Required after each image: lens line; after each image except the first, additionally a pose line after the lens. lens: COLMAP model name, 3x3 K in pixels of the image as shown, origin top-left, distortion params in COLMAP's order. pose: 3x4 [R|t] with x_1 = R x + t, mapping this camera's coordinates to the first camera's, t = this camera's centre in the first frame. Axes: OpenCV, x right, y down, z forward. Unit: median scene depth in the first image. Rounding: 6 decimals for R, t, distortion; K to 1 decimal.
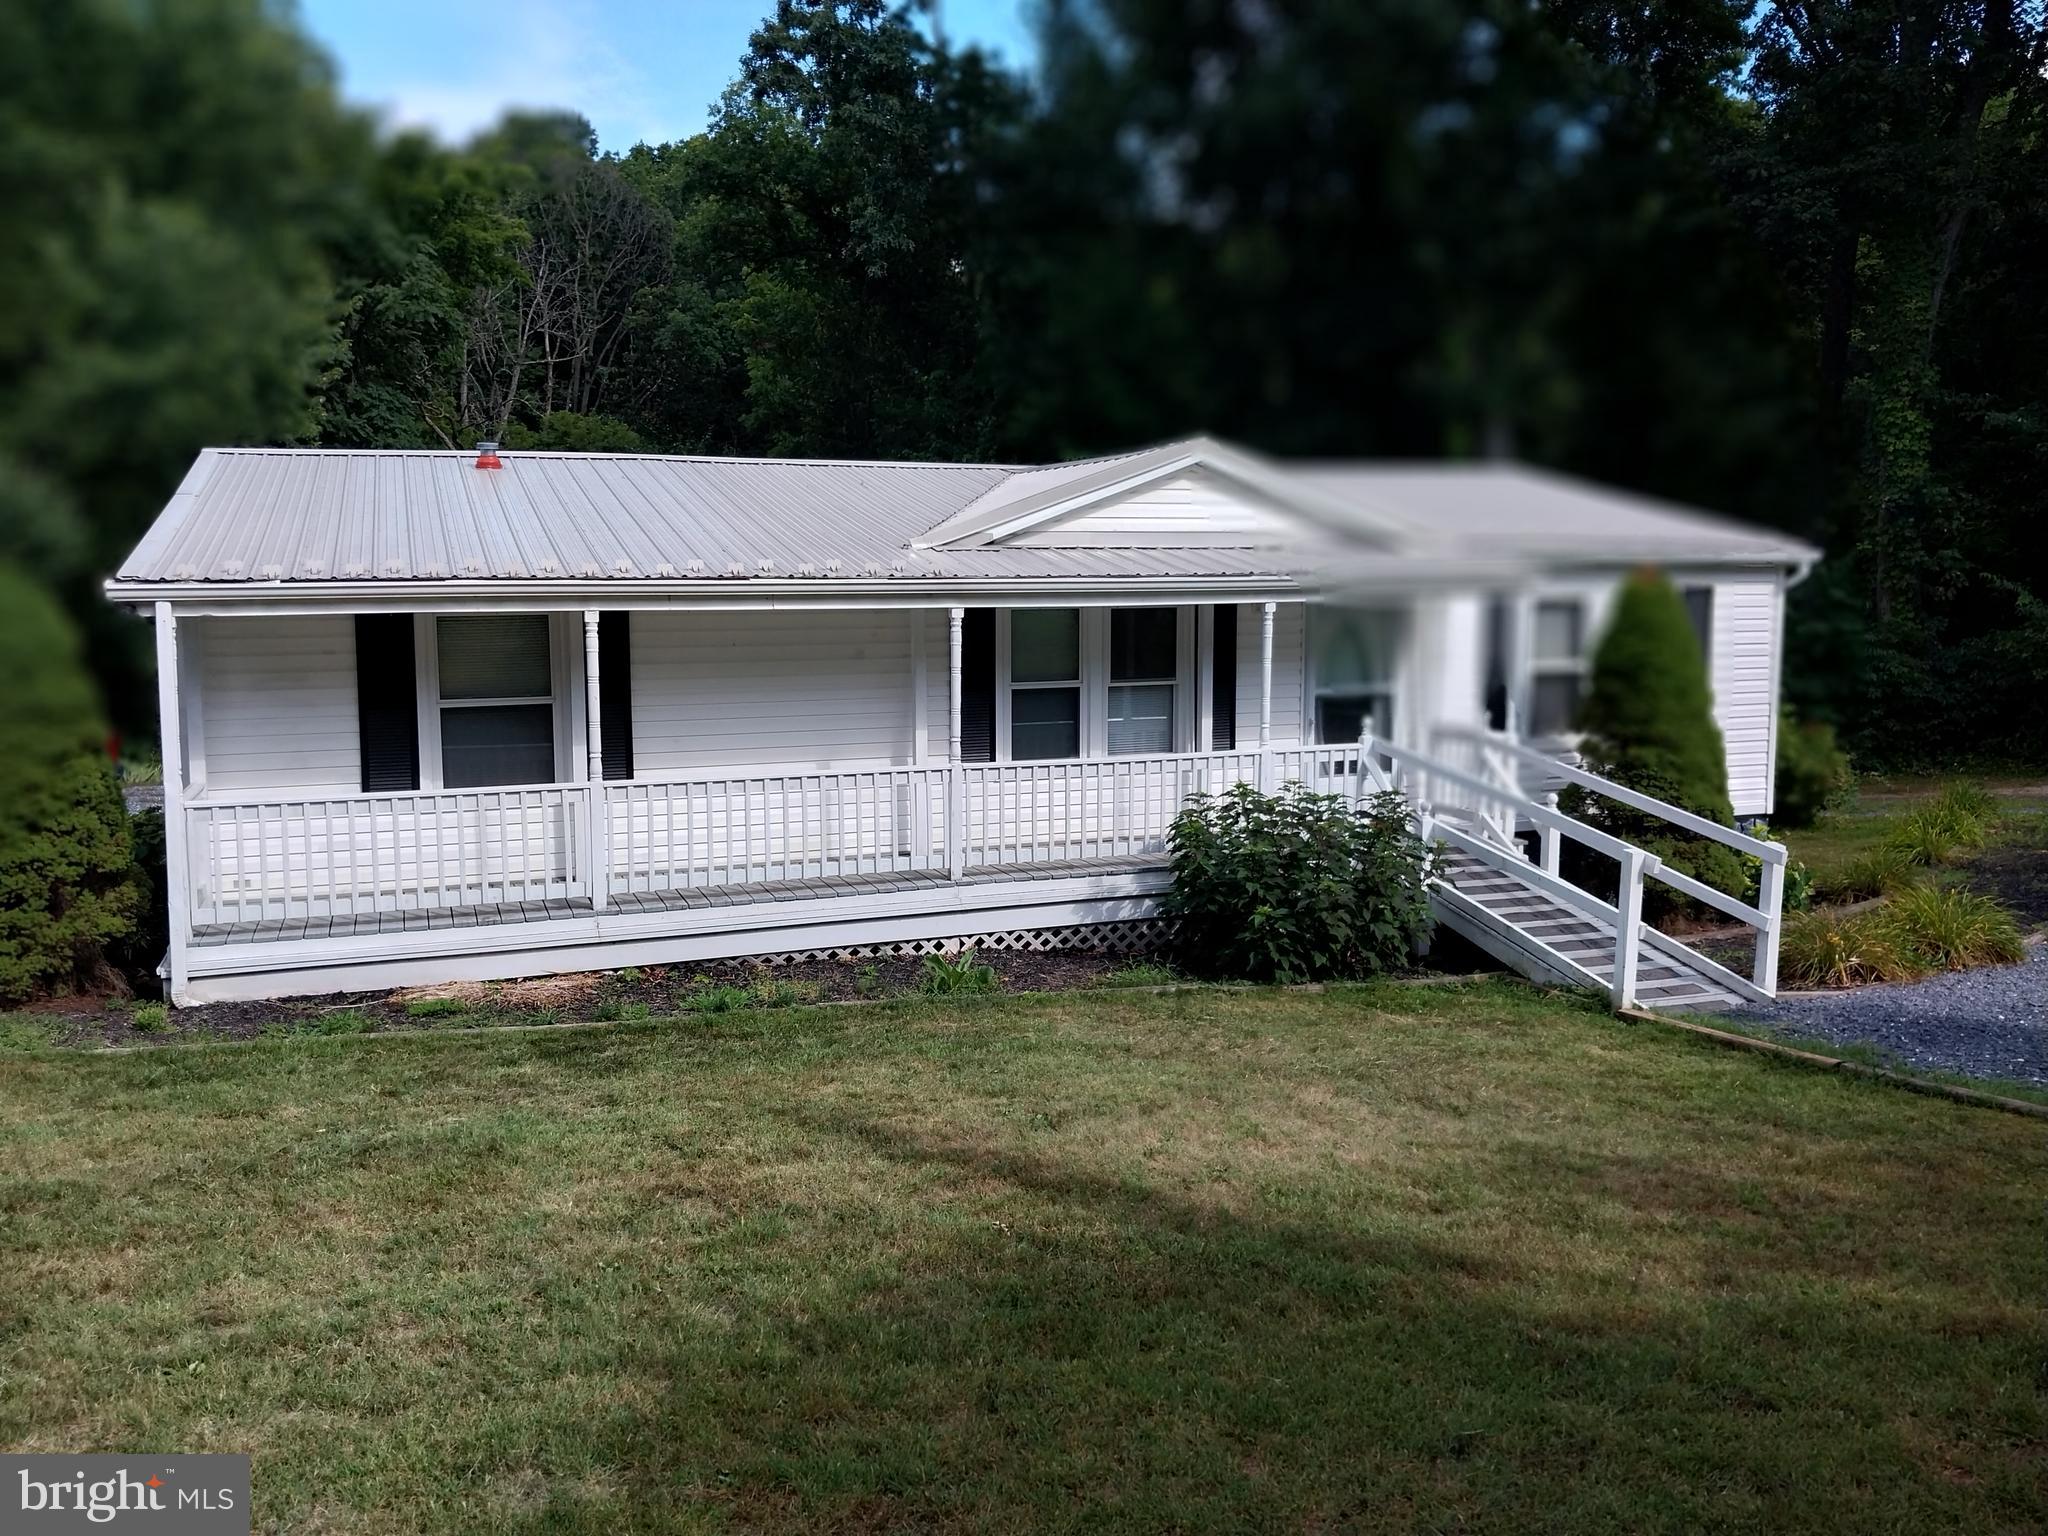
lens RADIAL K [[1607.8, 0, 1012.4], [0, 1607.8, 744.4], [0, 0, 1]] dist [0.011876, -0.023969]
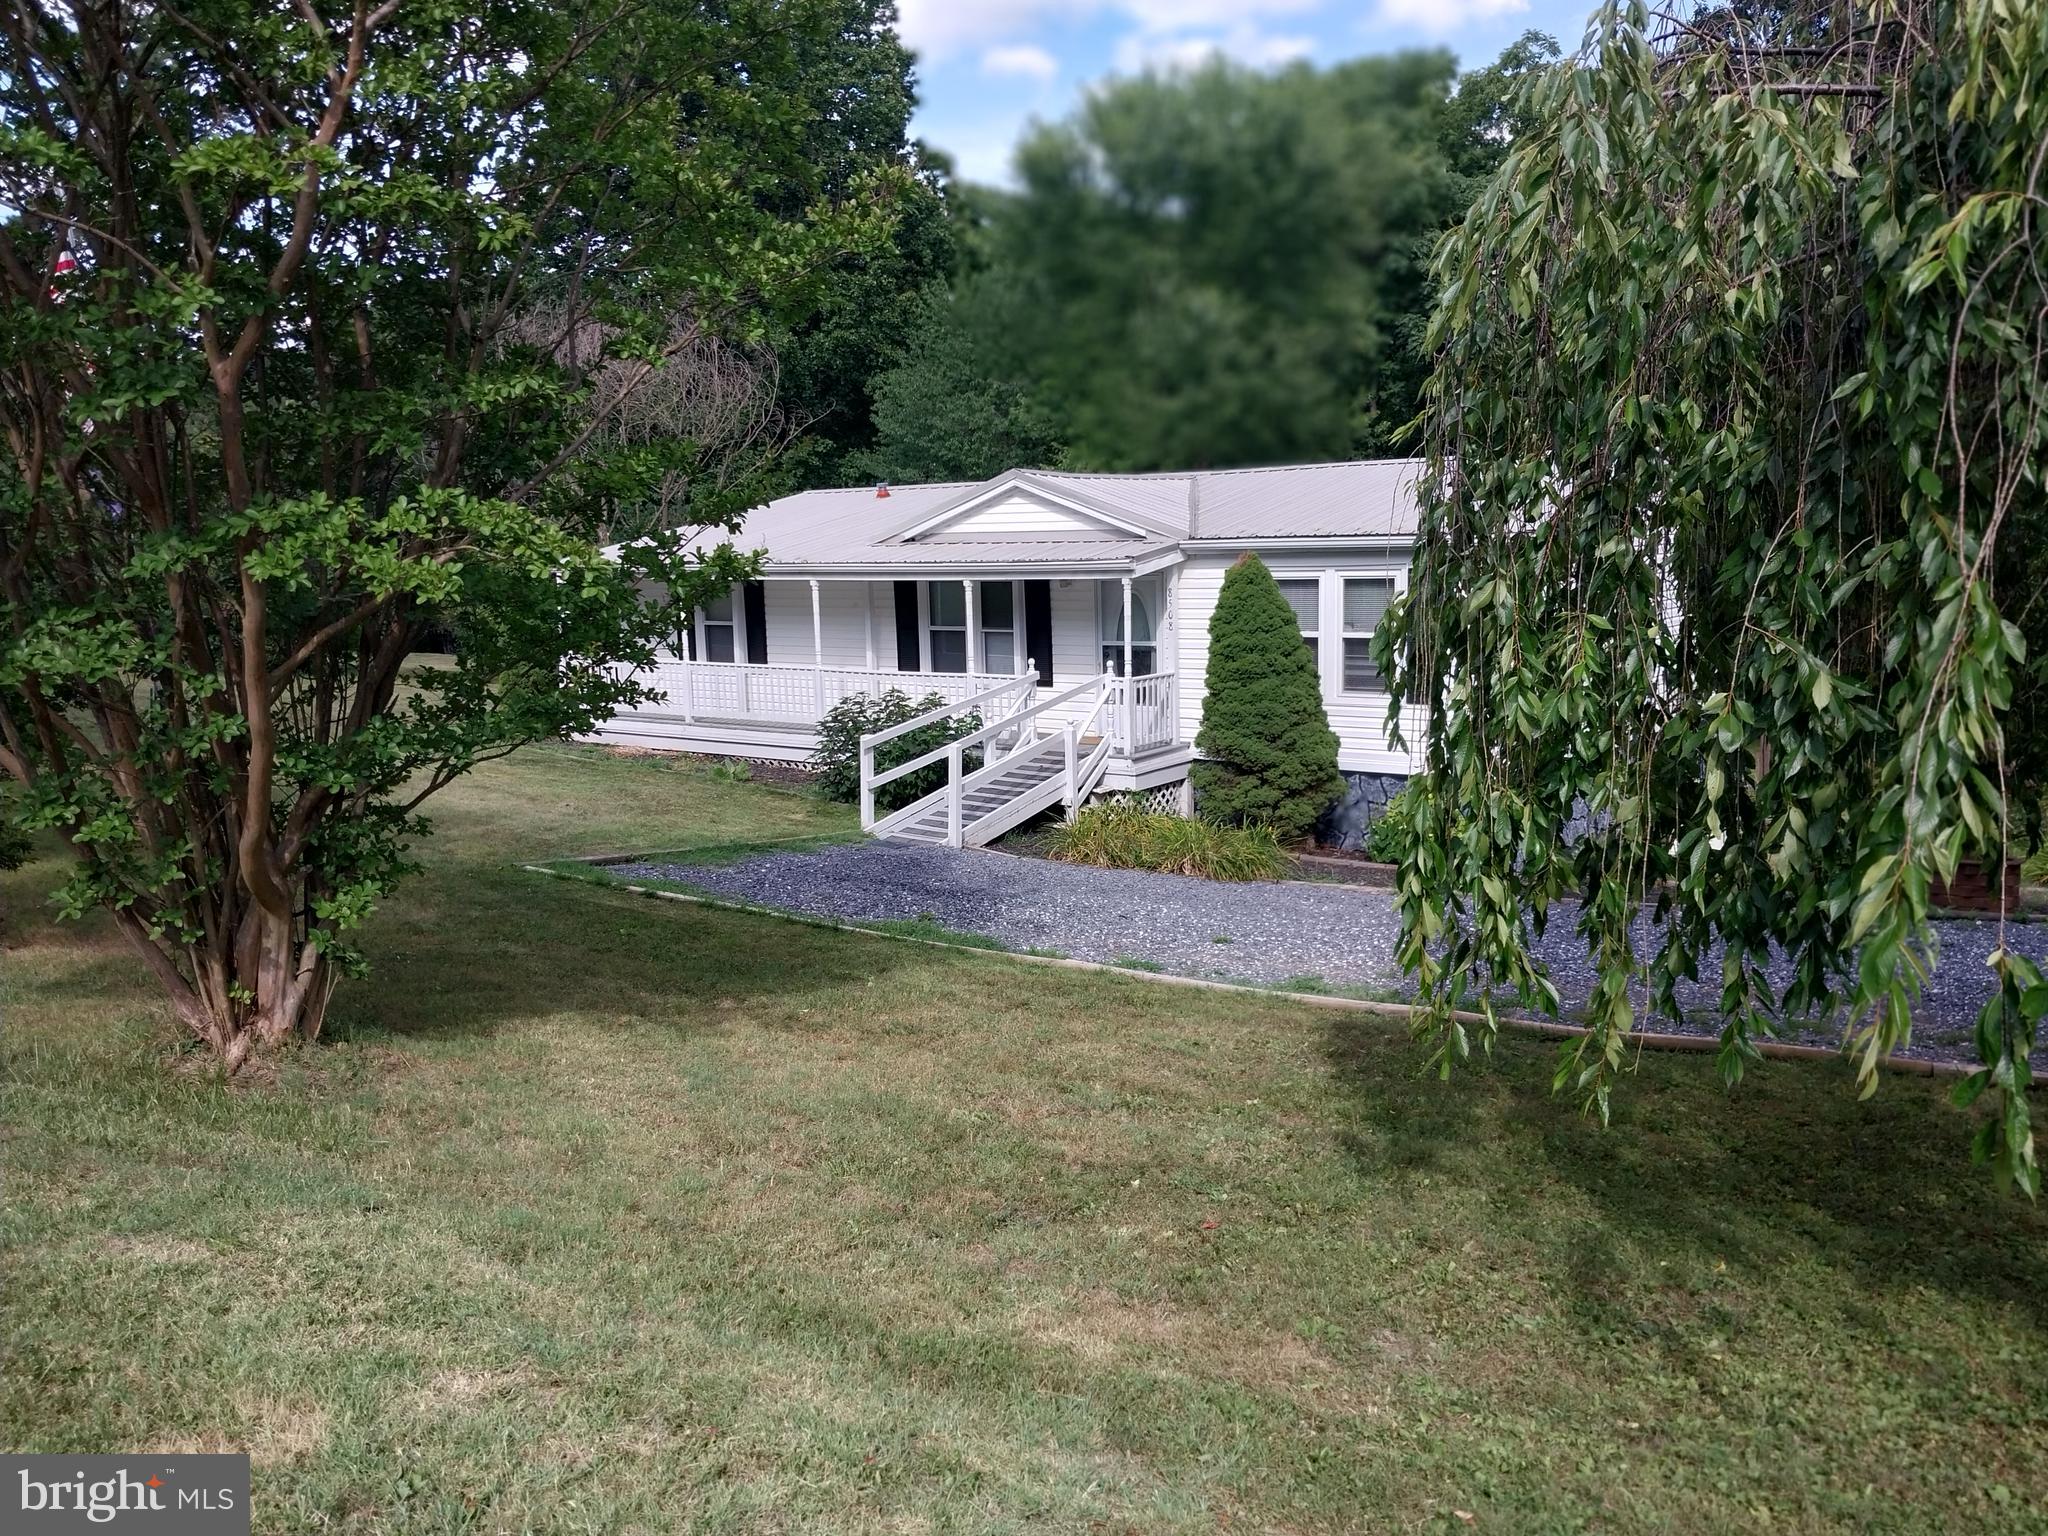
lens RADIAL K [[1607.8, 0, 1012.4], [0, 1607.8, 744.4], [0, 0, 1]] dist [0.011876, -0.023969]
pose [[0.511778, 0.106527, -0.852487, 1.424938], [-0.069771, 0.994159, 0.082344, -0.058056], [0.856280, 0.017338, 0.516222, 0.224650]]
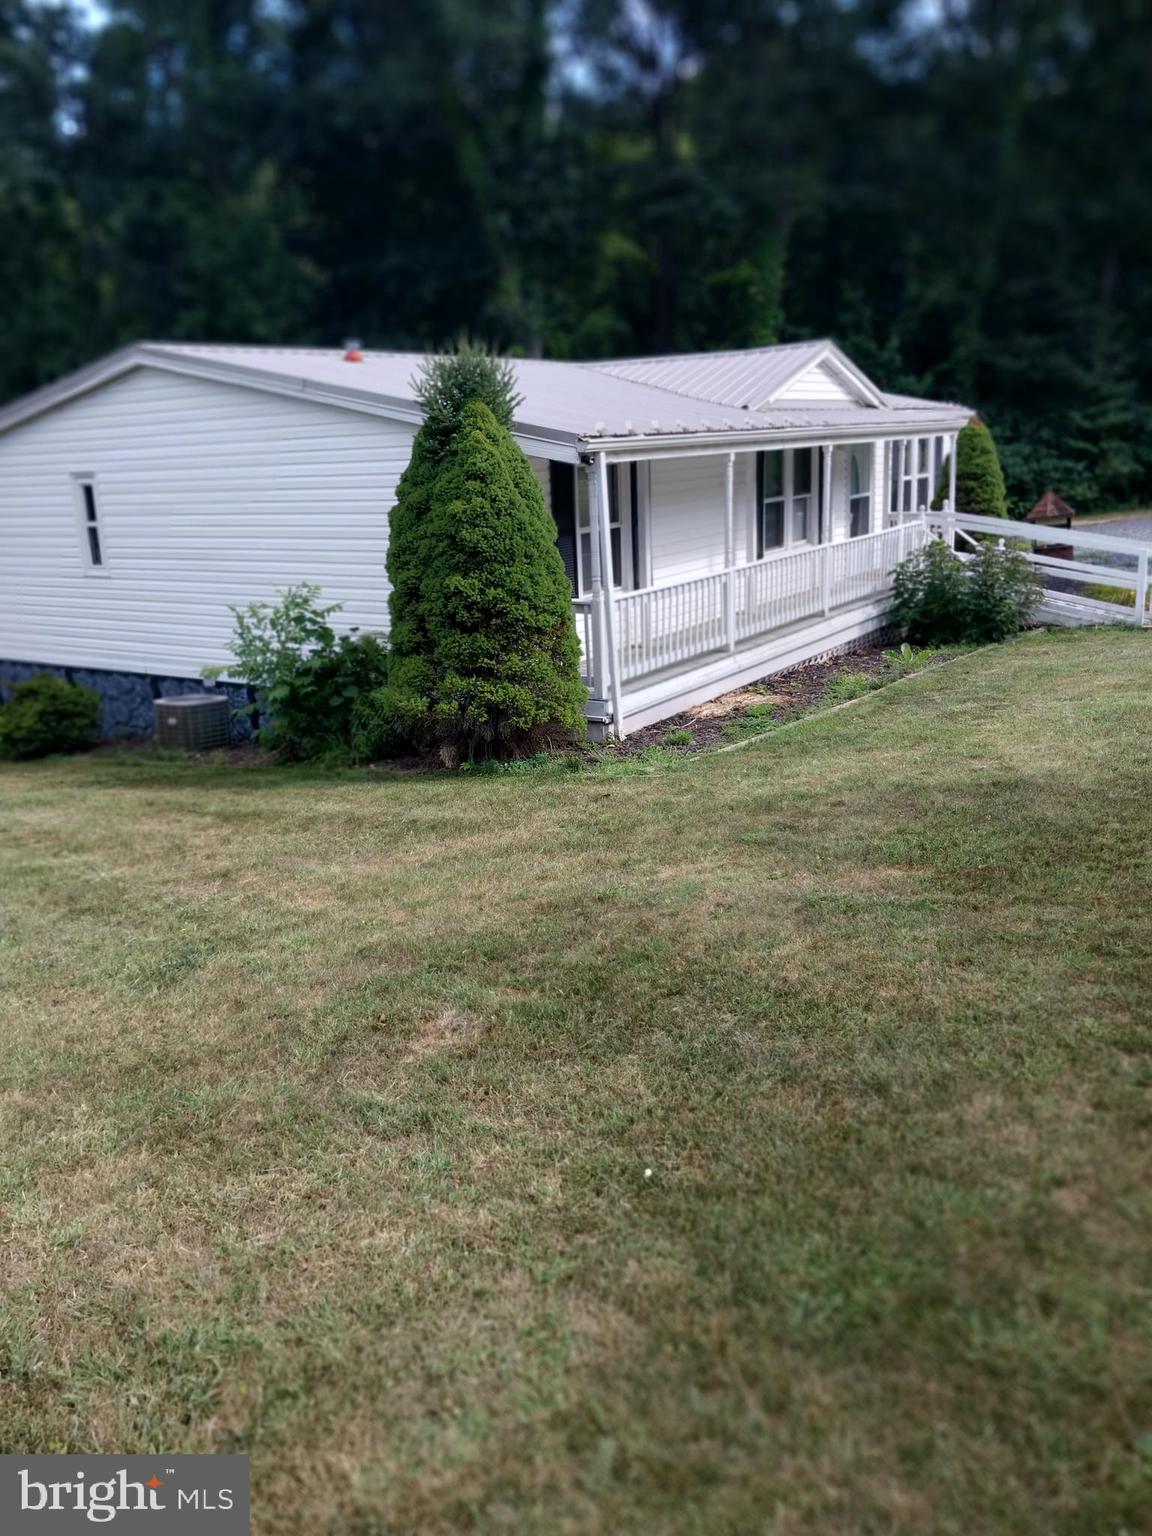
lens RADIAL K [[1205.8, 0, 575.0], [0, 1205.8, 757.4], [0, 0, 1]] dist [0.011876, -0.023969]
pose [[0.800092, -0.182895, 0.571316, -0.874560], [0.108062, 0.980751, 0.162632, -0.002543], [-0.590063, -0.068383, 0.804456, 0.128721]]
